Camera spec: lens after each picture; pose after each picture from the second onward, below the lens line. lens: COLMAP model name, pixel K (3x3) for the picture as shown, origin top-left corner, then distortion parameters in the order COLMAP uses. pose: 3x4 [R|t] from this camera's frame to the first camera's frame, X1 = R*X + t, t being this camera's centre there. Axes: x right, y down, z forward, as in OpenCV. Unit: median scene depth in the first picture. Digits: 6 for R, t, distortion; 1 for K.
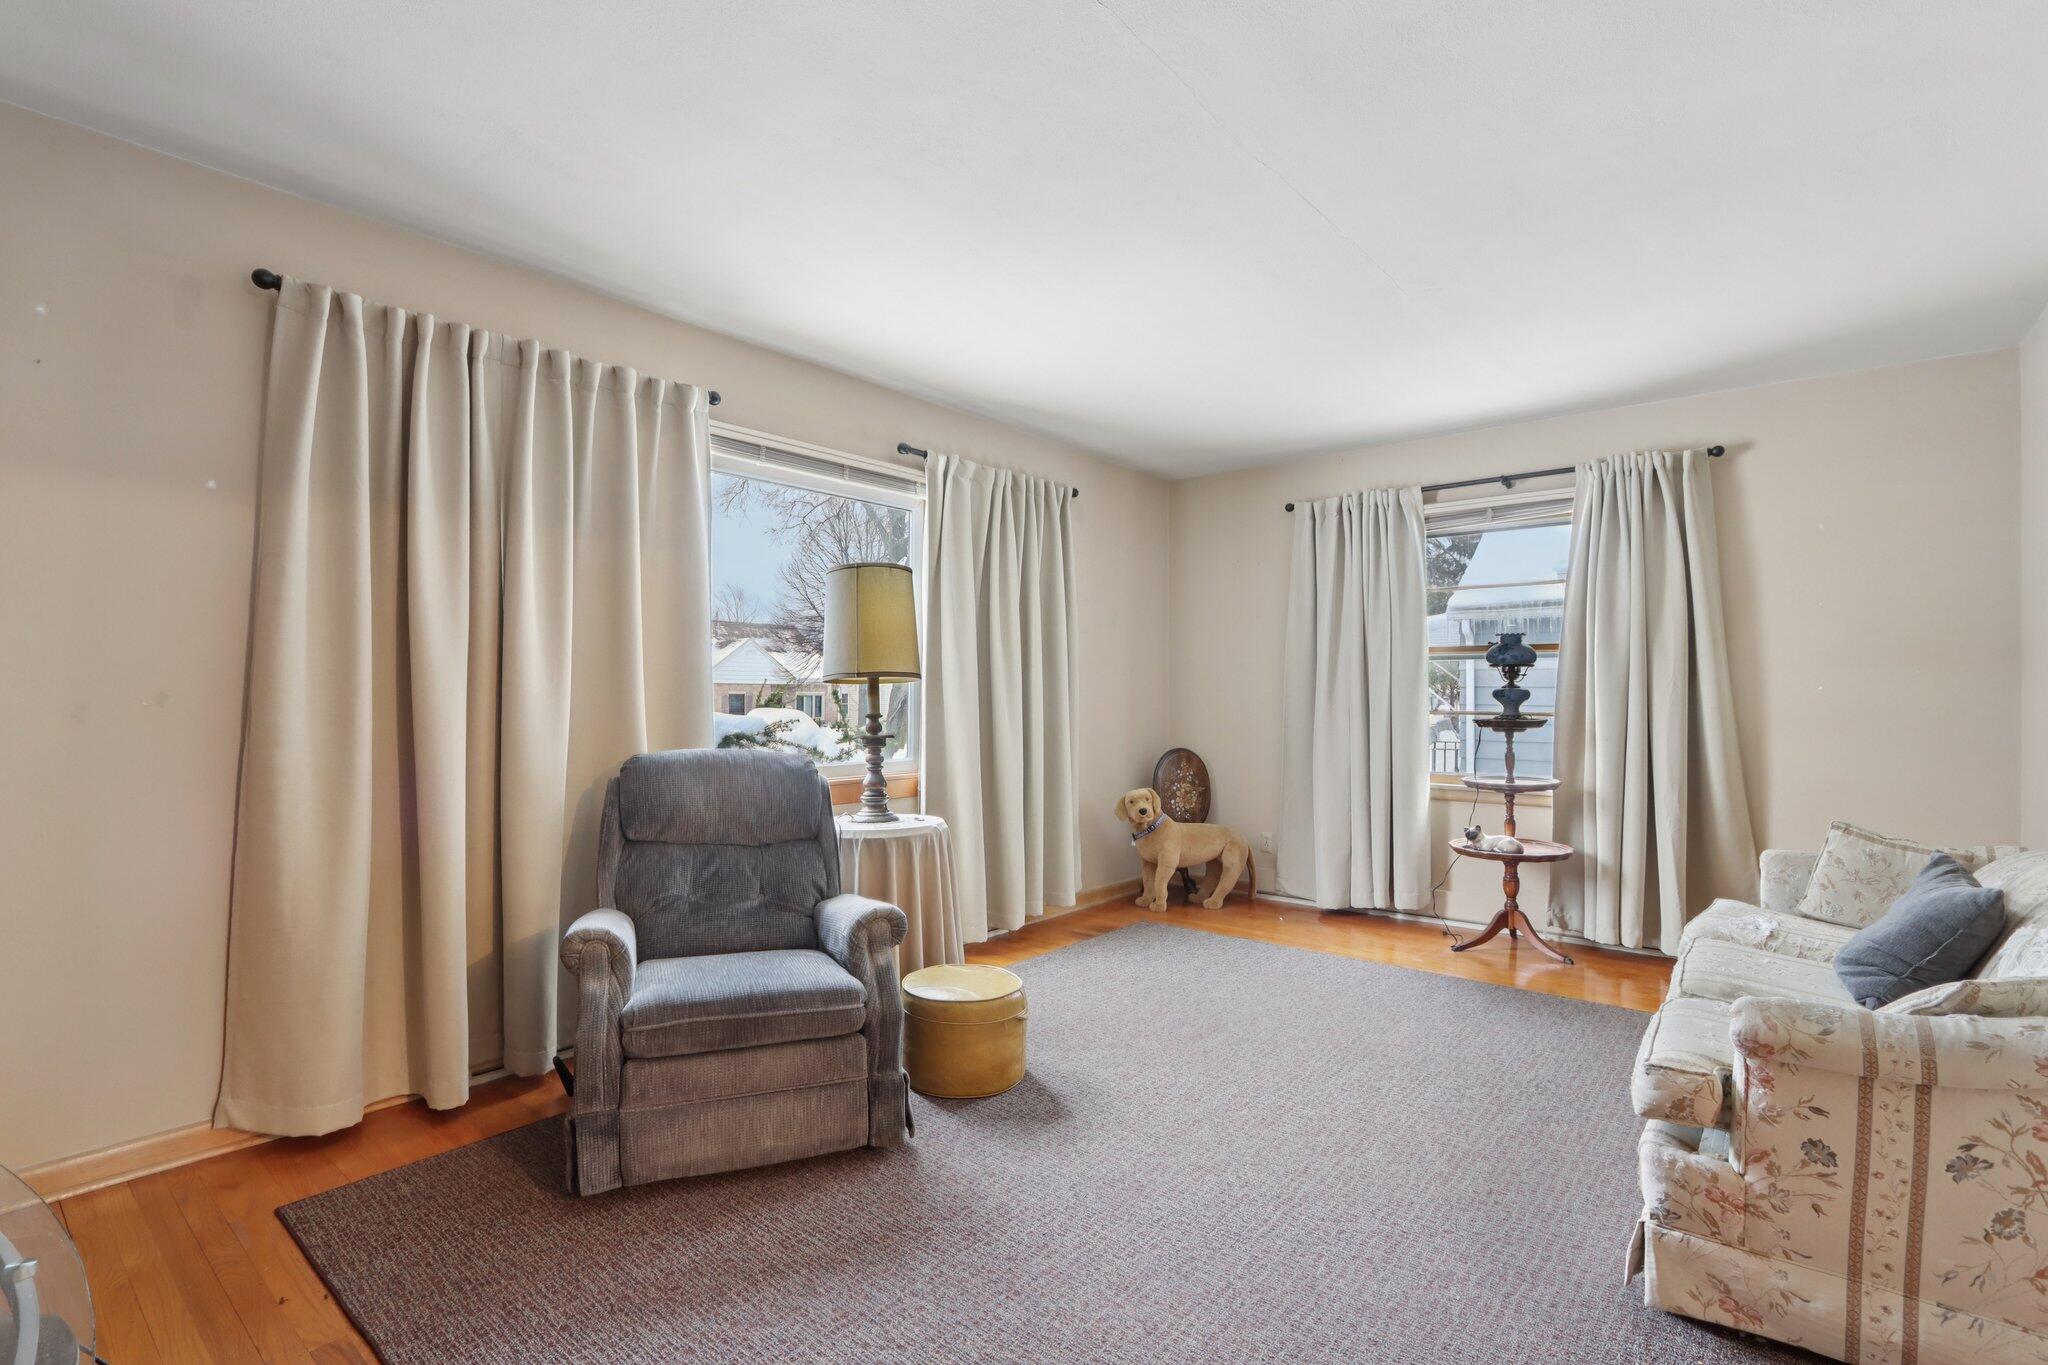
lens RADIAL K [[959.4, 0, 1009.6], [0, 959.4, 695.6], [0, 0, 1]] dist [-0.023086, 0.000136]
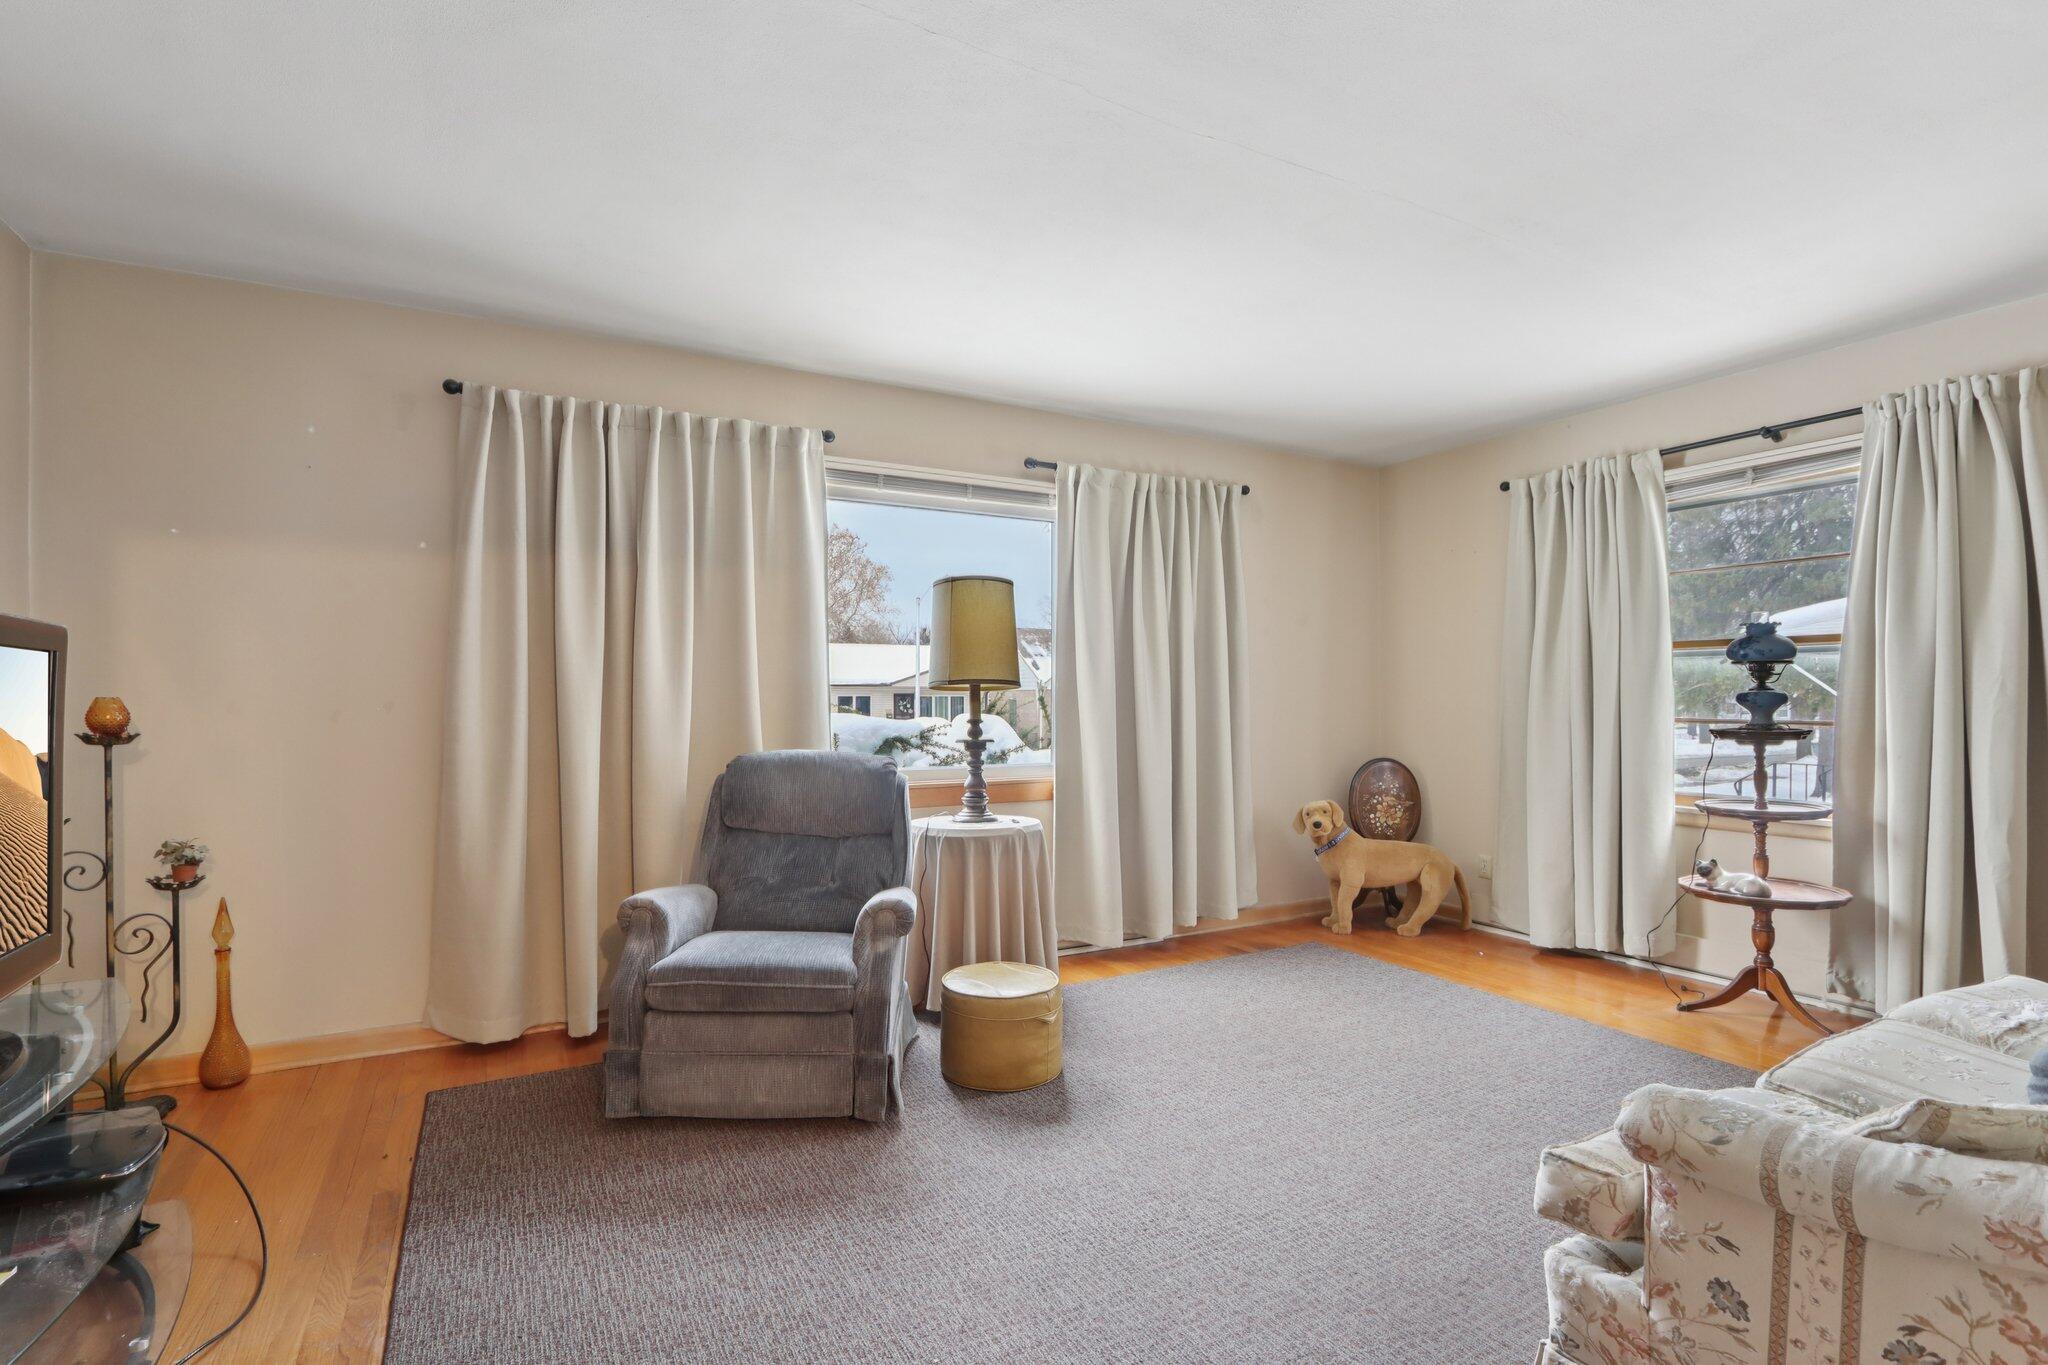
lens RADIAL K [[959.4, 0, 1009.6], [0, 959.4, 695.6], [0, 0, 1]] dist [-0.023086, 0.000136]
pose [[0.931340, -0.004627, -0.364122, 0.282142], [0.002830, 0.999981, -0.005468, -0.001166], [0.364140, 0.004062, 0.931335, 0.033776]]
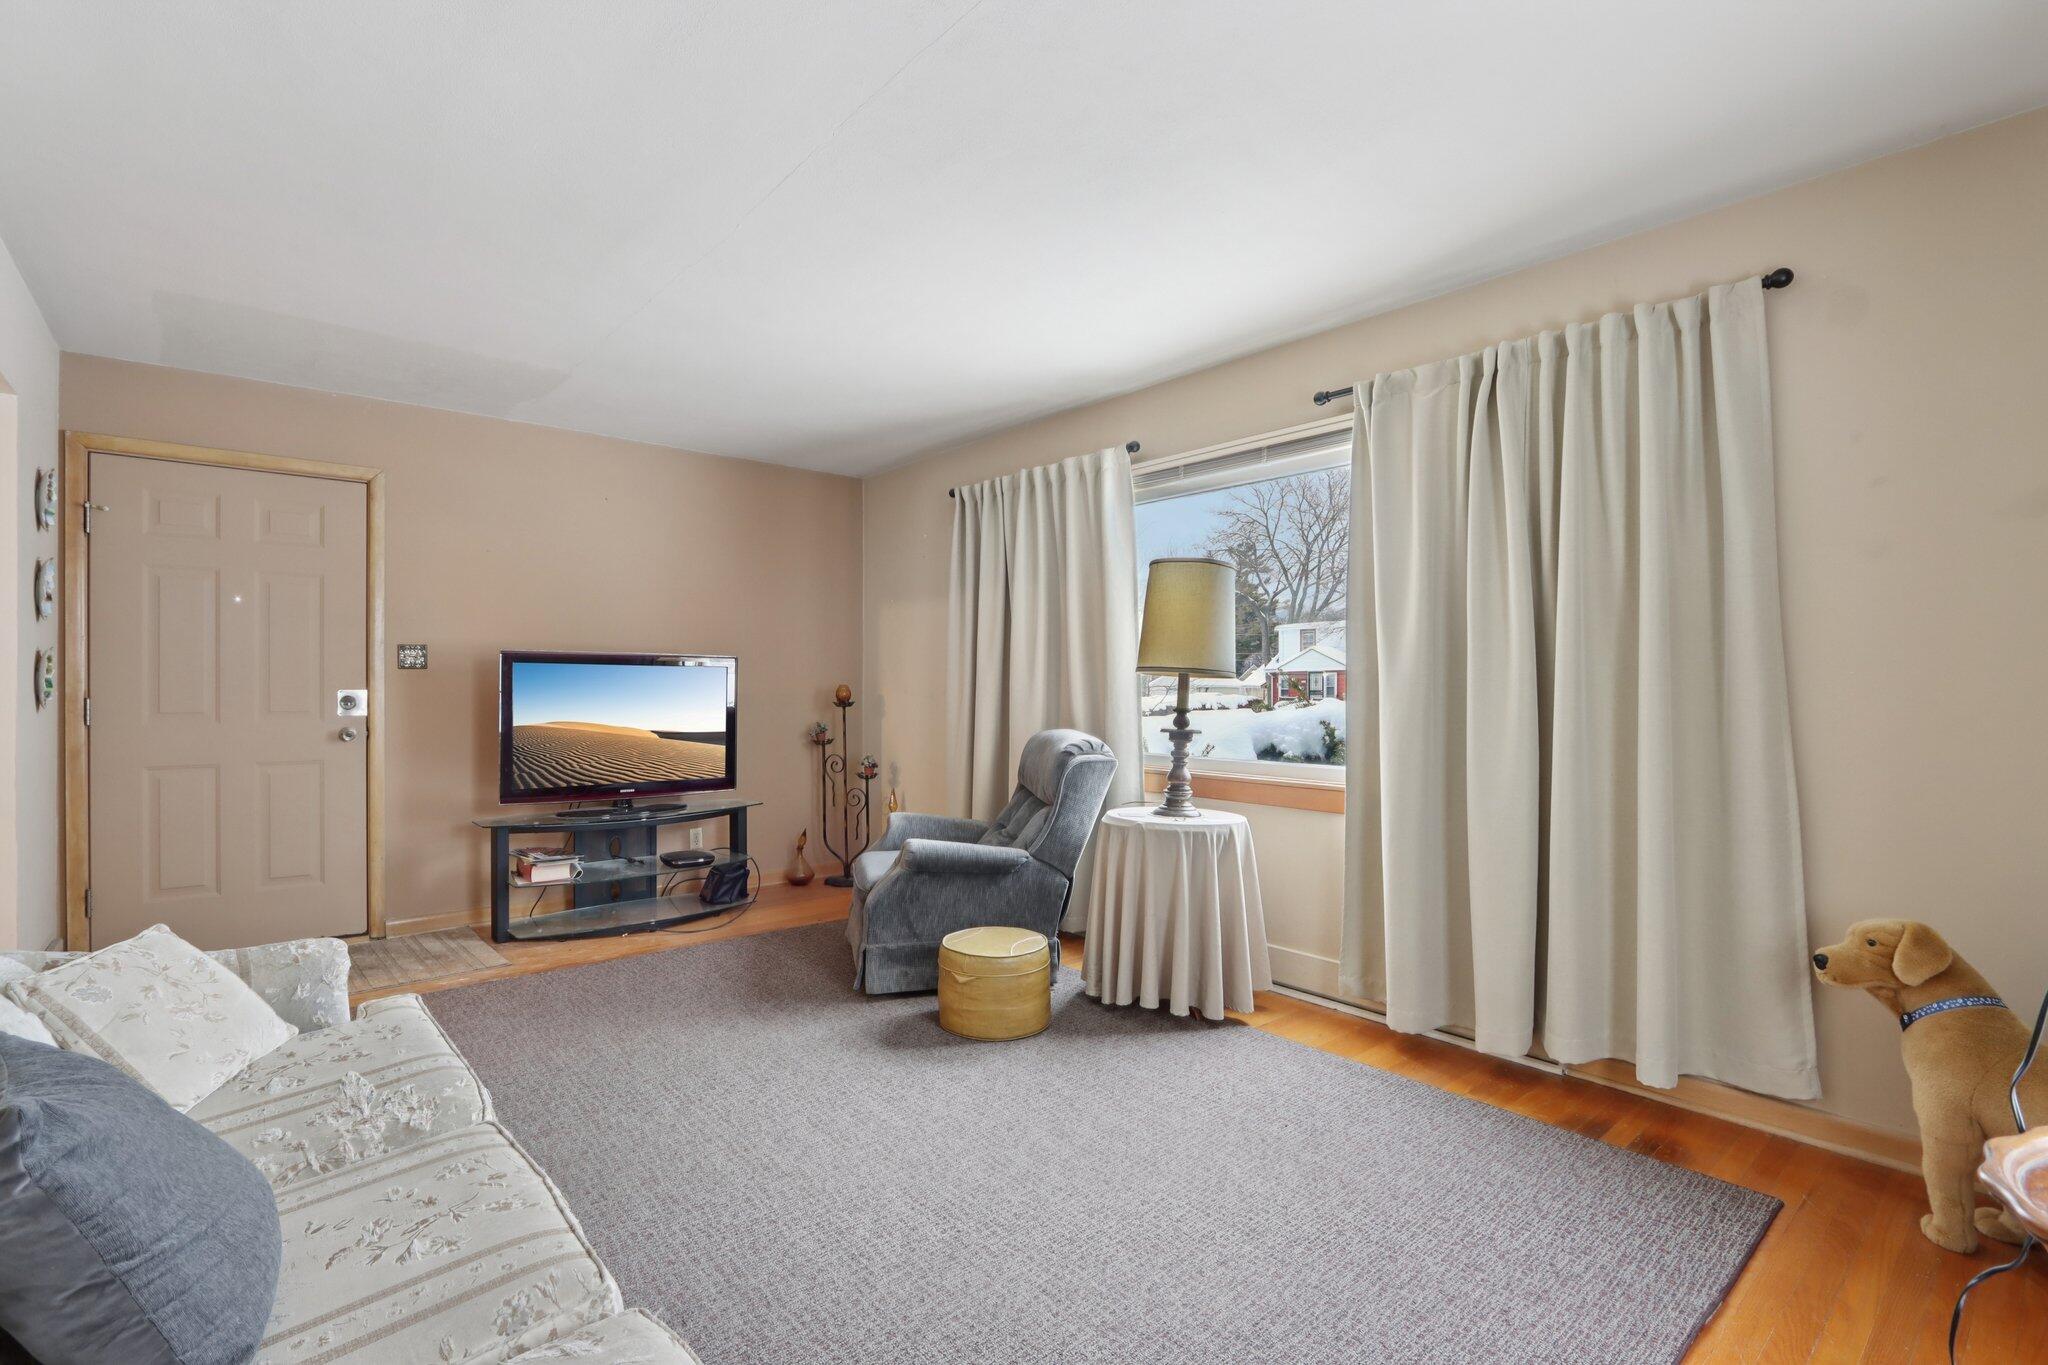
lens RADIAL K [[969.5, 0, 1009.2], [0, 969.5, 688.4], [0, 0, 1]] dist [-0.013390, 0.000026]
pose [[-0.185567, 0.001077, -0.982631, 0.904063], [-0.002728, 0.999995, 0.001611, -0.002573], [0.982628, 0.002980, -0.185563, 1.028616]]
